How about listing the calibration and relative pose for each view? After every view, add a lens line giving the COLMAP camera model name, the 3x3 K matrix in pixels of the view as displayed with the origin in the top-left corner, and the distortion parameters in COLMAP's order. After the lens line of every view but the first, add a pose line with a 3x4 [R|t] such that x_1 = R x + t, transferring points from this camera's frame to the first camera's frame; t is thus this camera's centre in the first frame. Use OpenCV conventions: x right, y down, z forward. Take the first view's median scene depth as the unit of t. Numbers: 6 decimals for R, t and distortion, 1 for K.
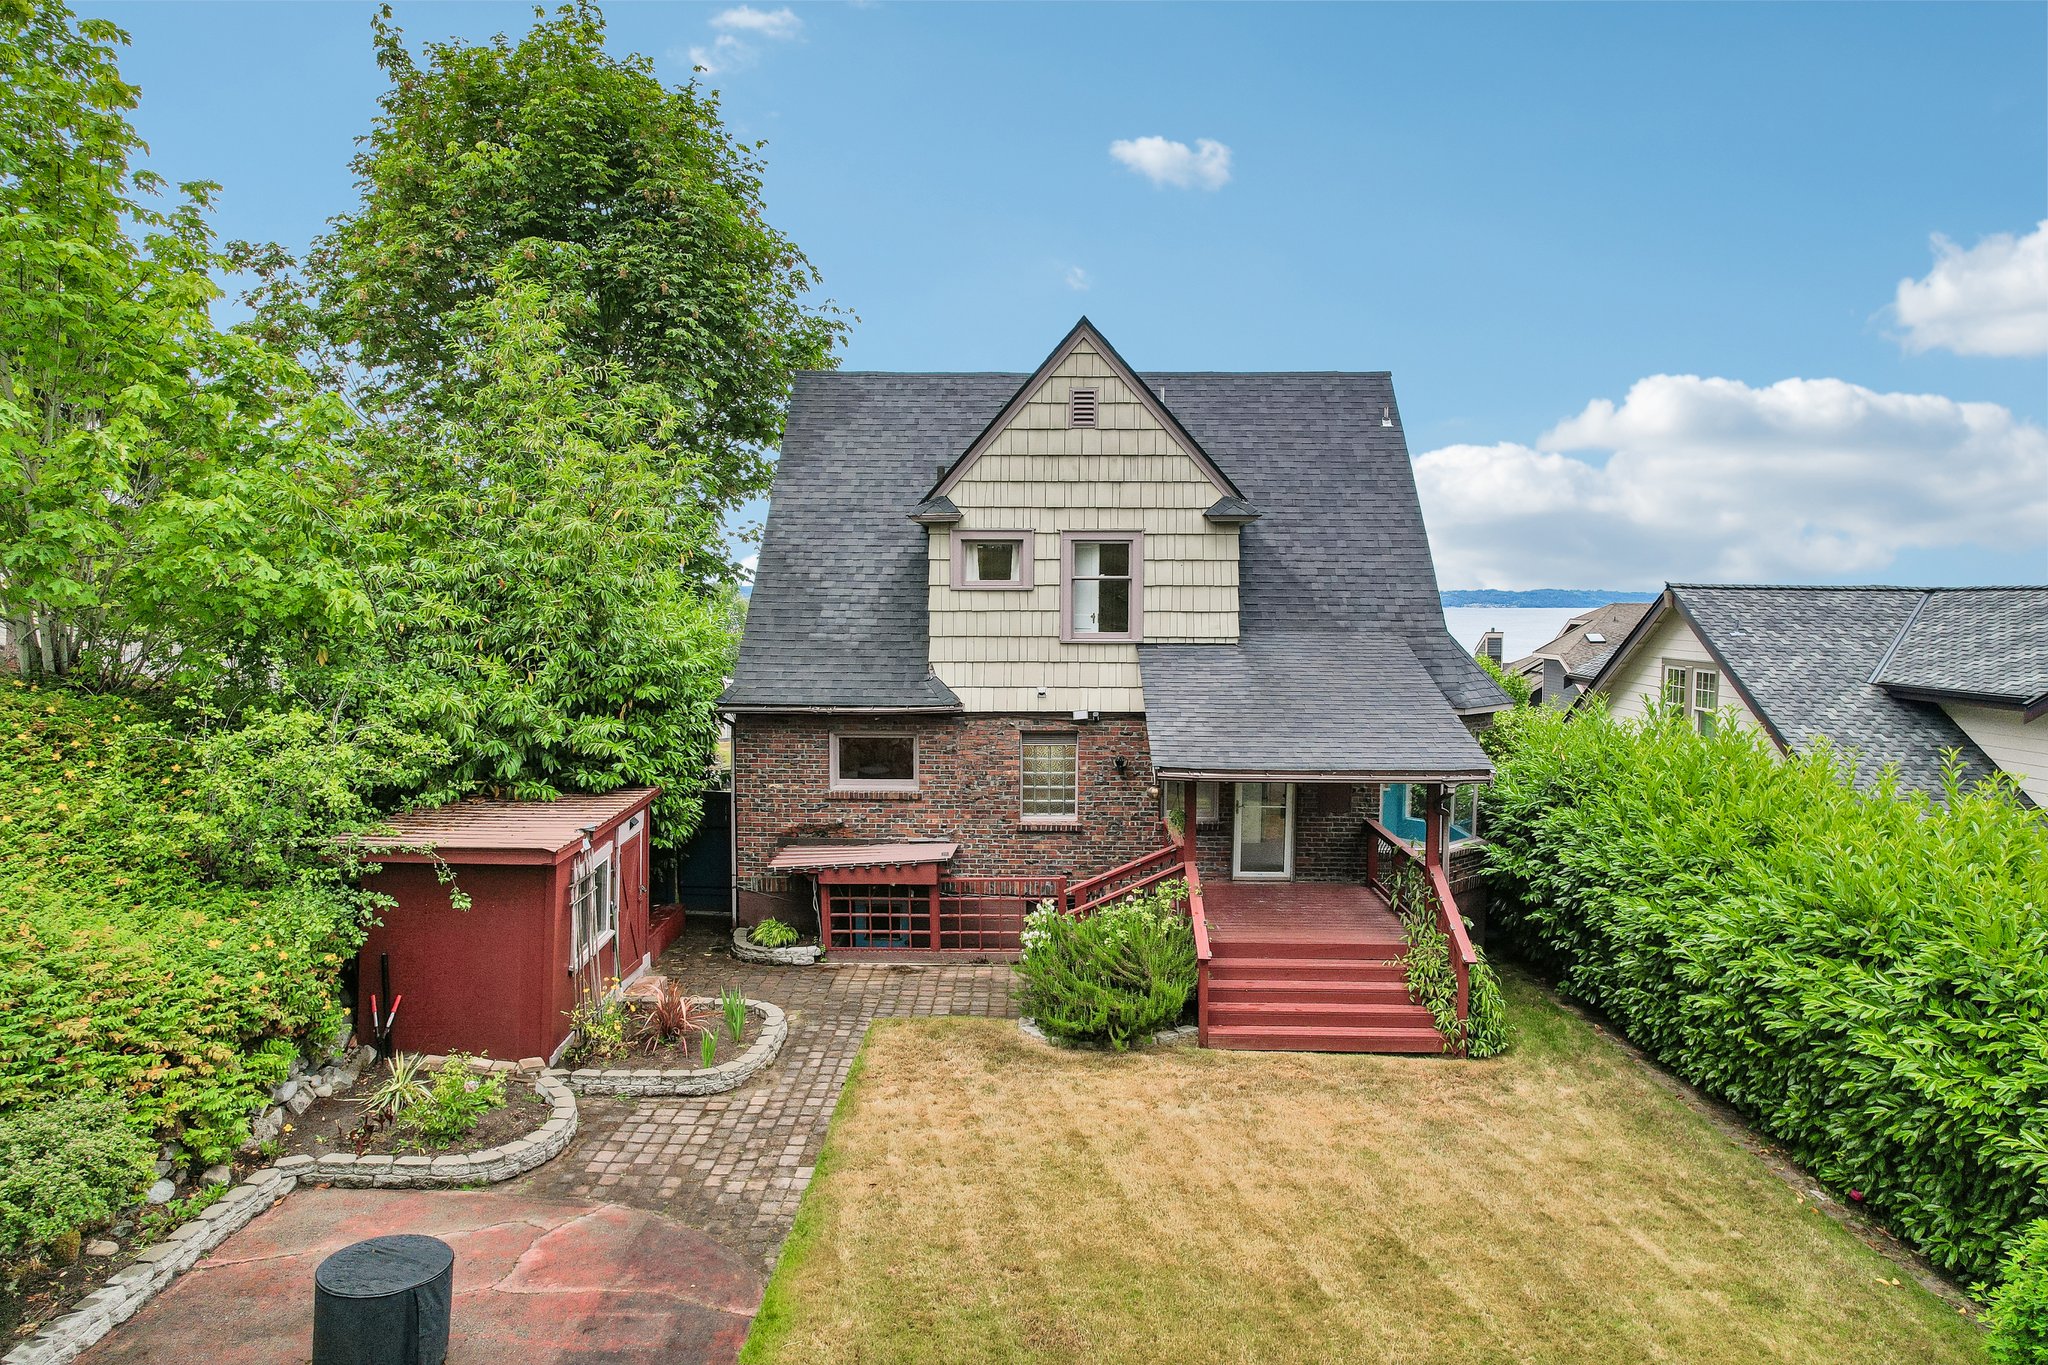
lens RADIAL K [[1311.1, 0, 1041.4], [0, 1311.1, 683.5], [0, 0, 1]] dist [-0.077162, 0.067060]
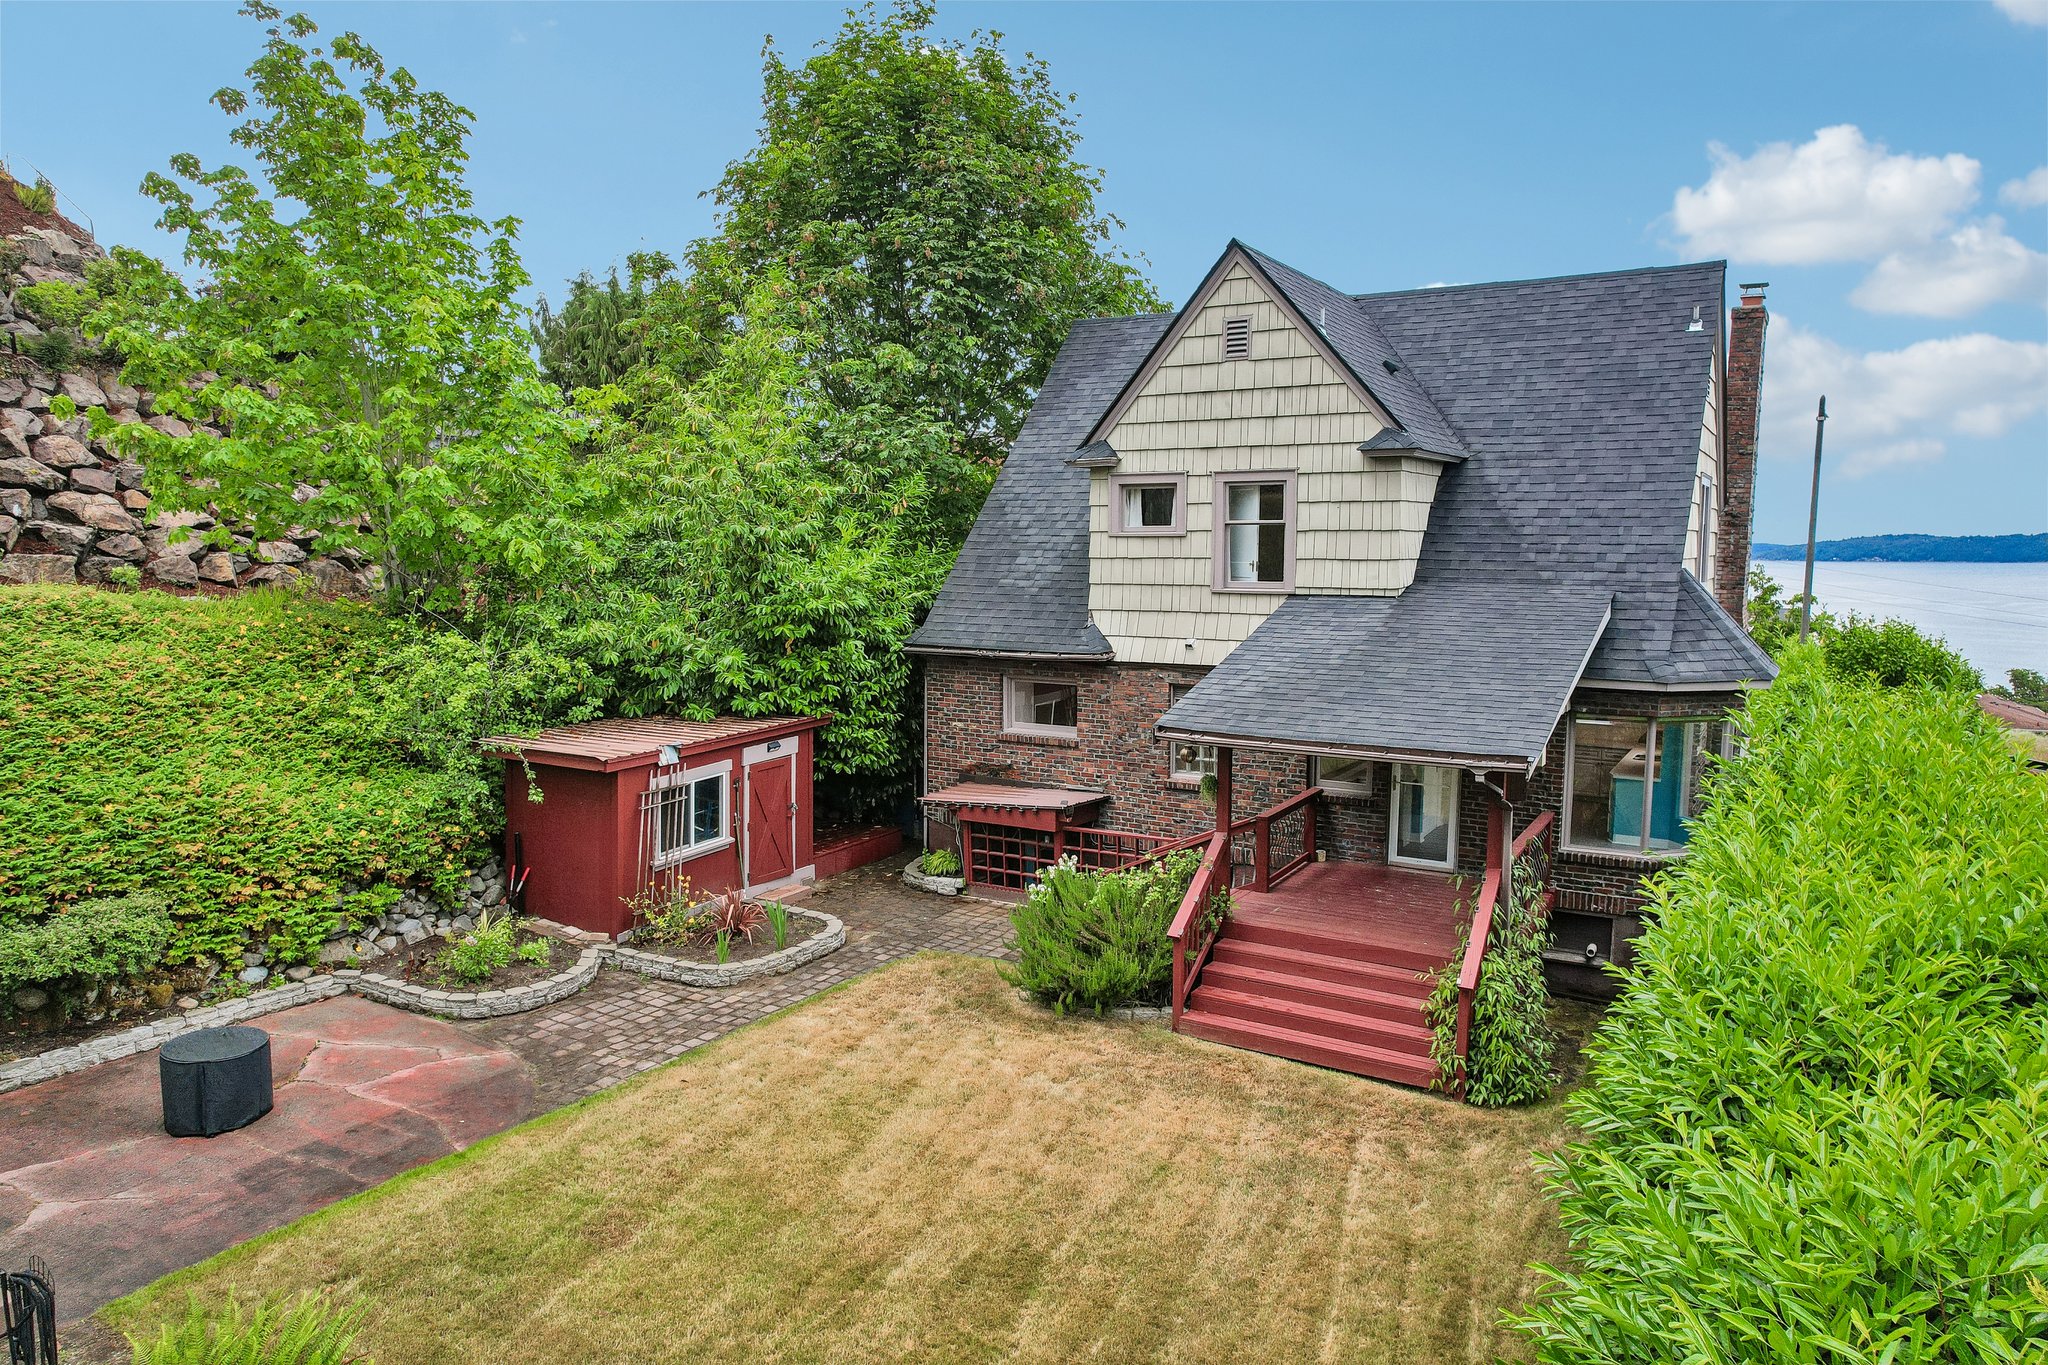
lens RADIAL K [[1311.1, 0, 1030.1], [0, 1311.1, 688.9], [0, 0, 1]] dist [-0.077162, 0.067060]
pose [[0.862855, 0.051894, -0.502781, 0.380735], [-0.030895, 0.998271, 0.050014, -0.004675], [0.504507, -0.027622, 0.862966, 0.122772]]
